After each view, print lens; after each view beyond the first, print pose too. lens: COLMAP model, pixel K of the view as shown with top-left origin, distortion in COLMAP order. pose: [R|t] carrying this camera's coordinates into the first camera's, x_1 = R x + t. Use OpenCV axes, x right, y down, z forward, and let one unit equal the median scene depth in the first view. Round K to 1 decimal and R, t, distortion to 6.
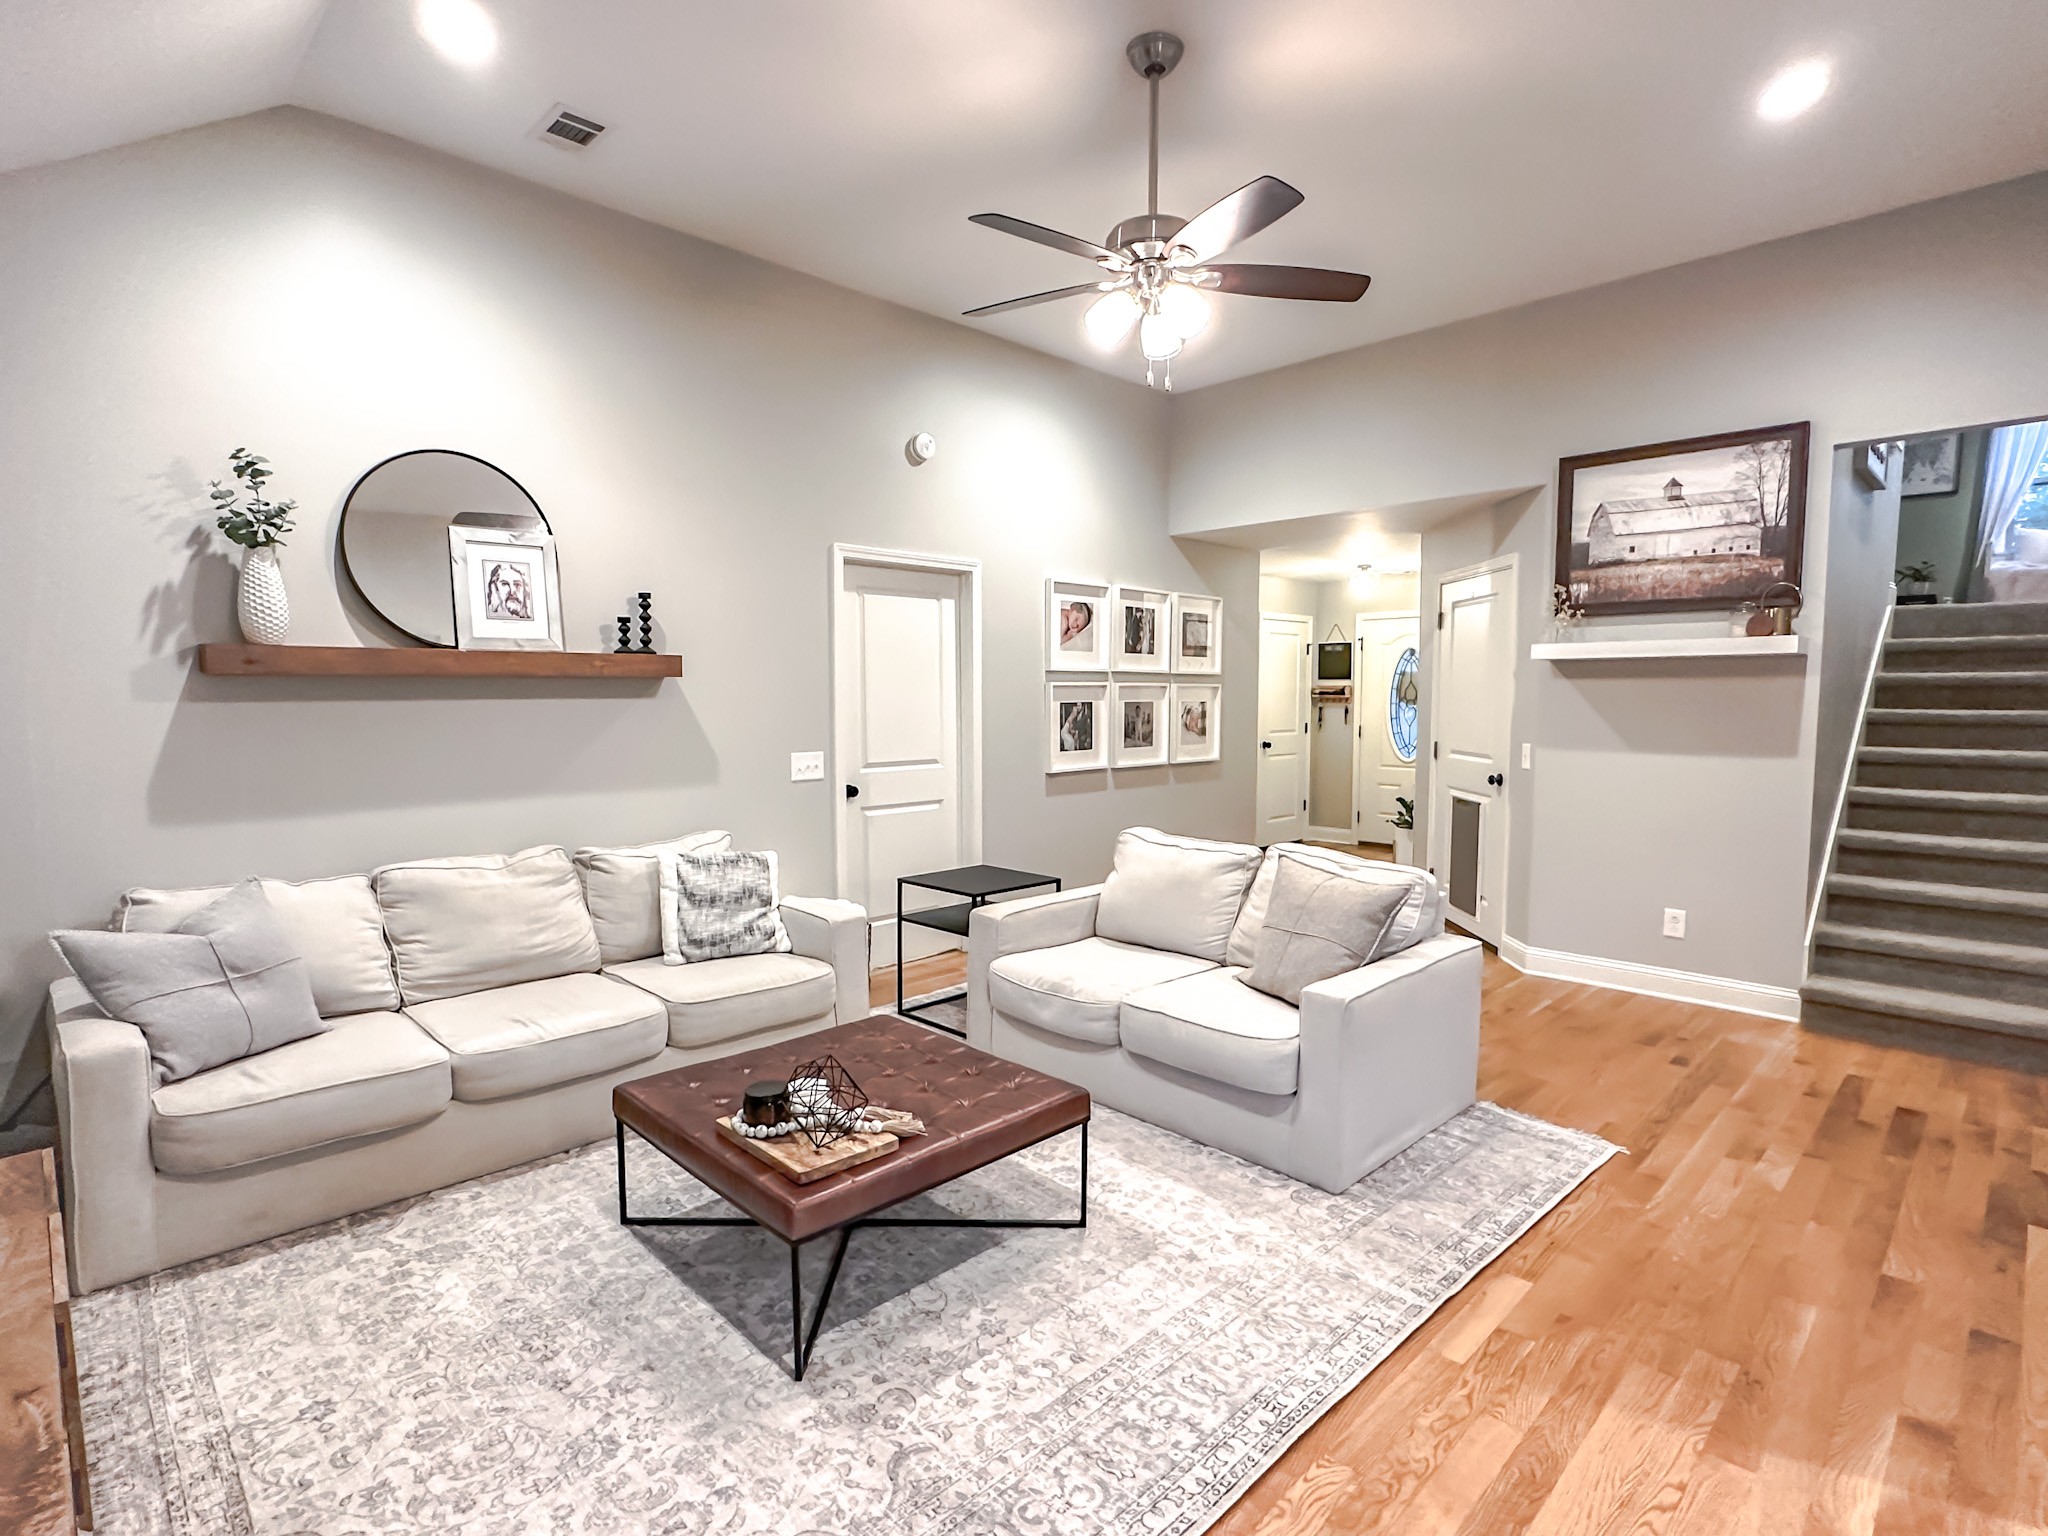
lens RADIAL K [[1024.5, 0, 1024.0], [0, 1024.5, 768.0], [0, 0, 1]] dist [-0.004027, -0.000505]
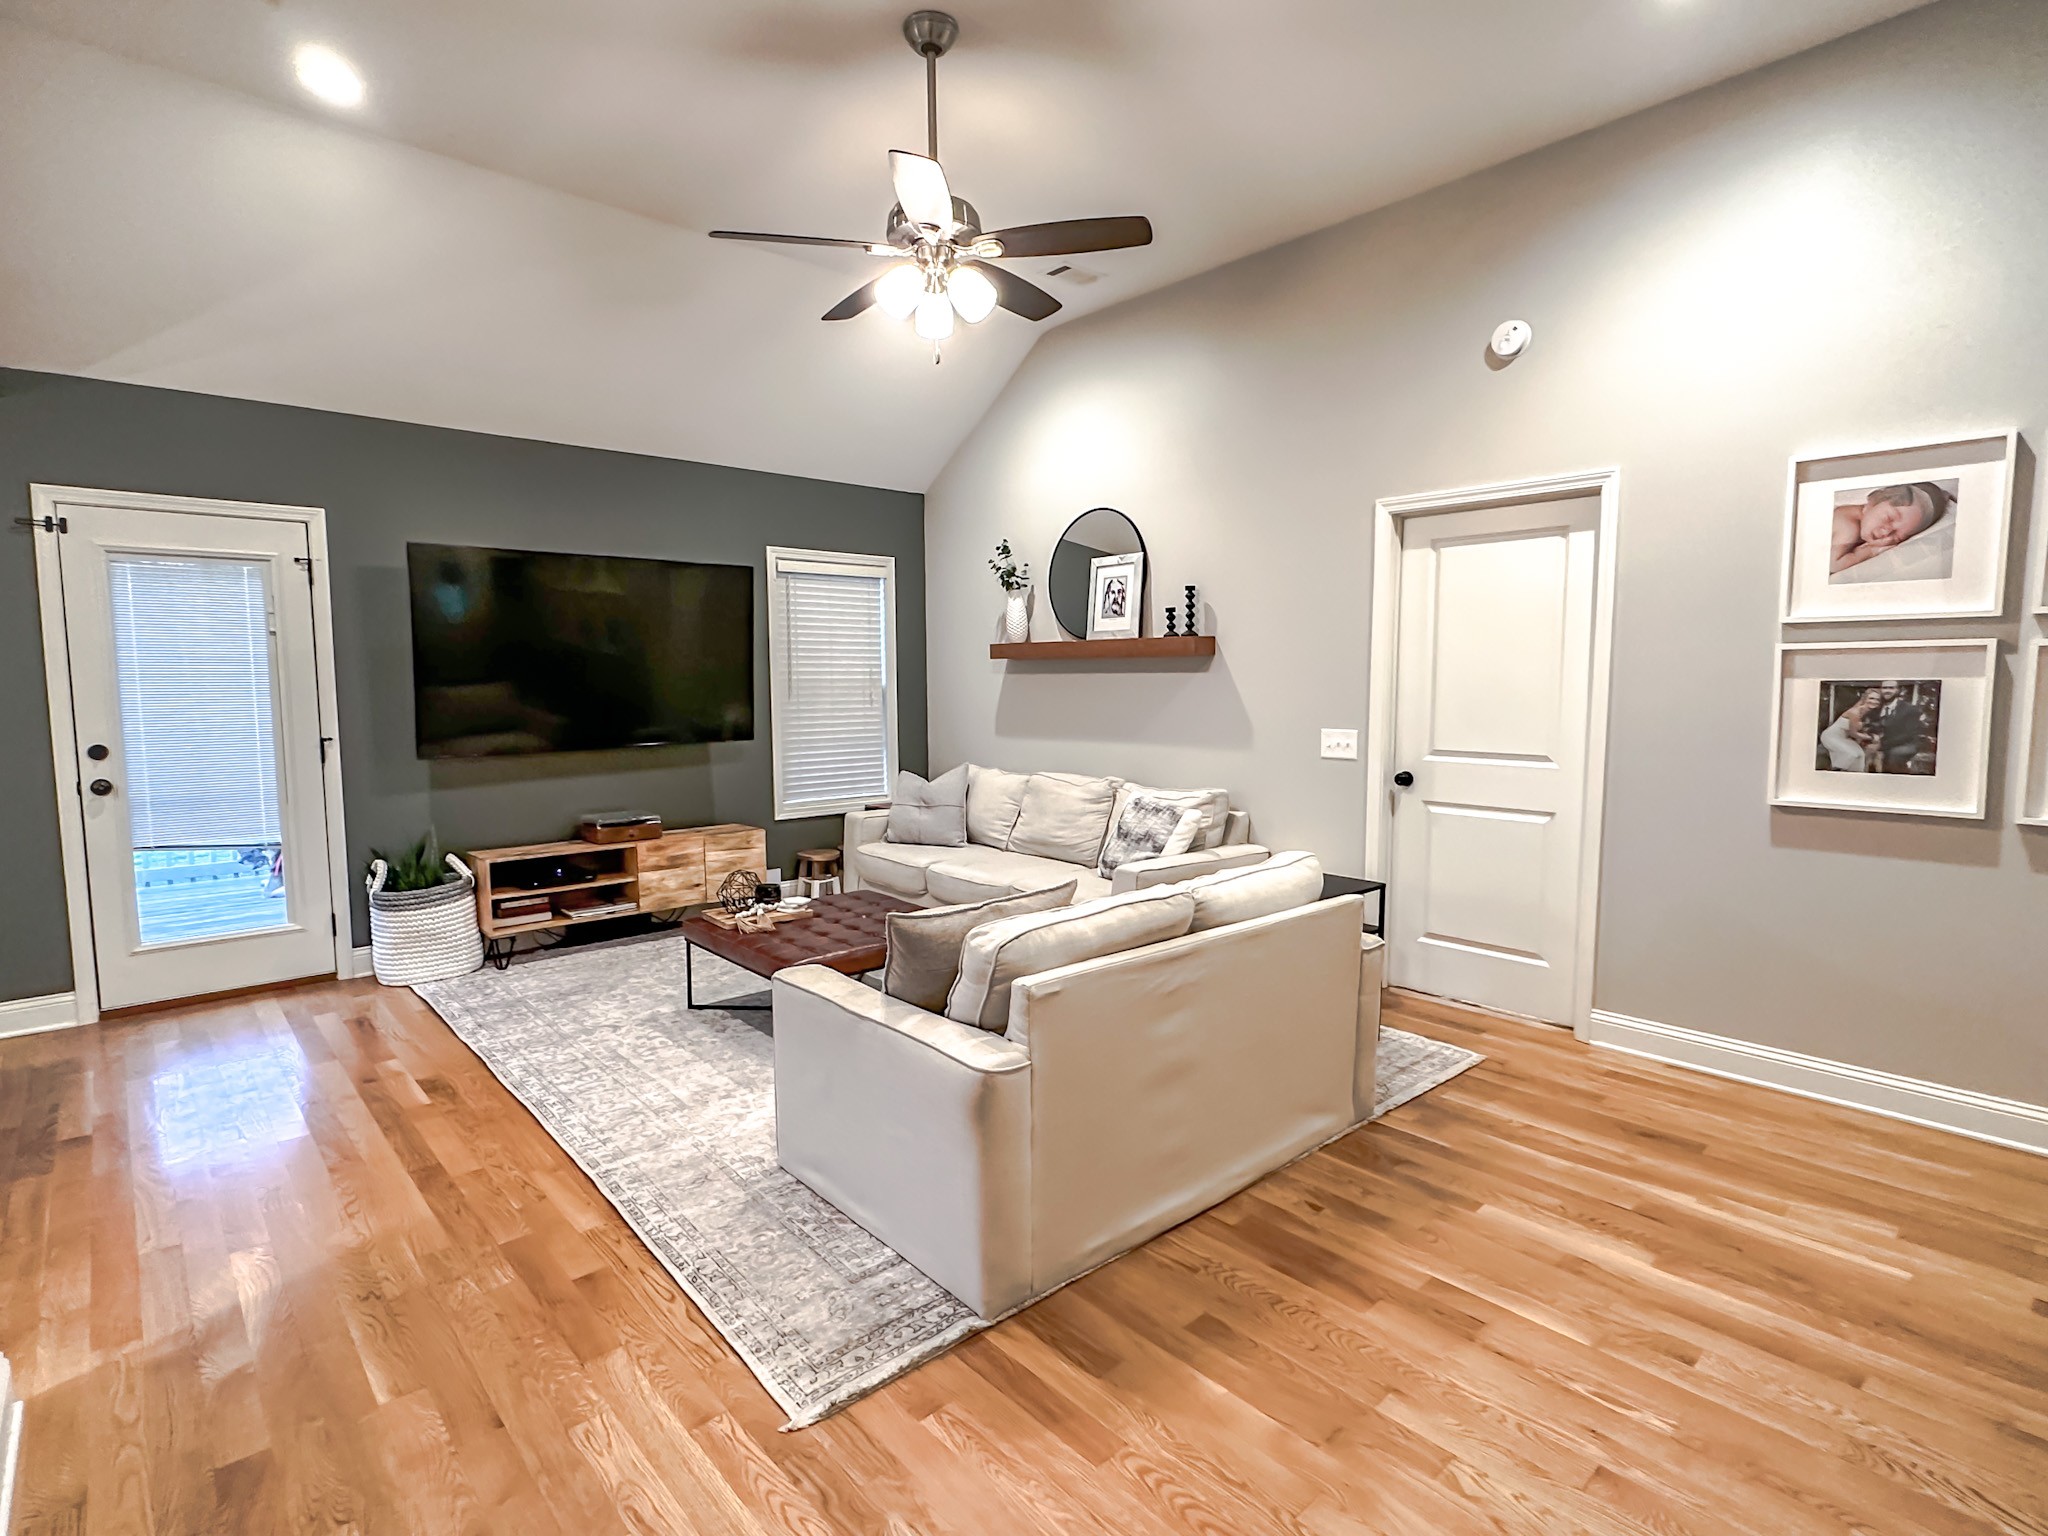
lens RADIAL K [[1024.5, 0, 1024.0], [0, 1024.5, 768.0], [0, 0, 1]] dist [-0.004027, -0.000505]
pose [[-0.051103, 0.092948, -0.994359, 0.957197], [-0.068590, 0.992982, 0.096345, -0.064753], [0.996335, 0.073127, -0.044369, 0.953341]]
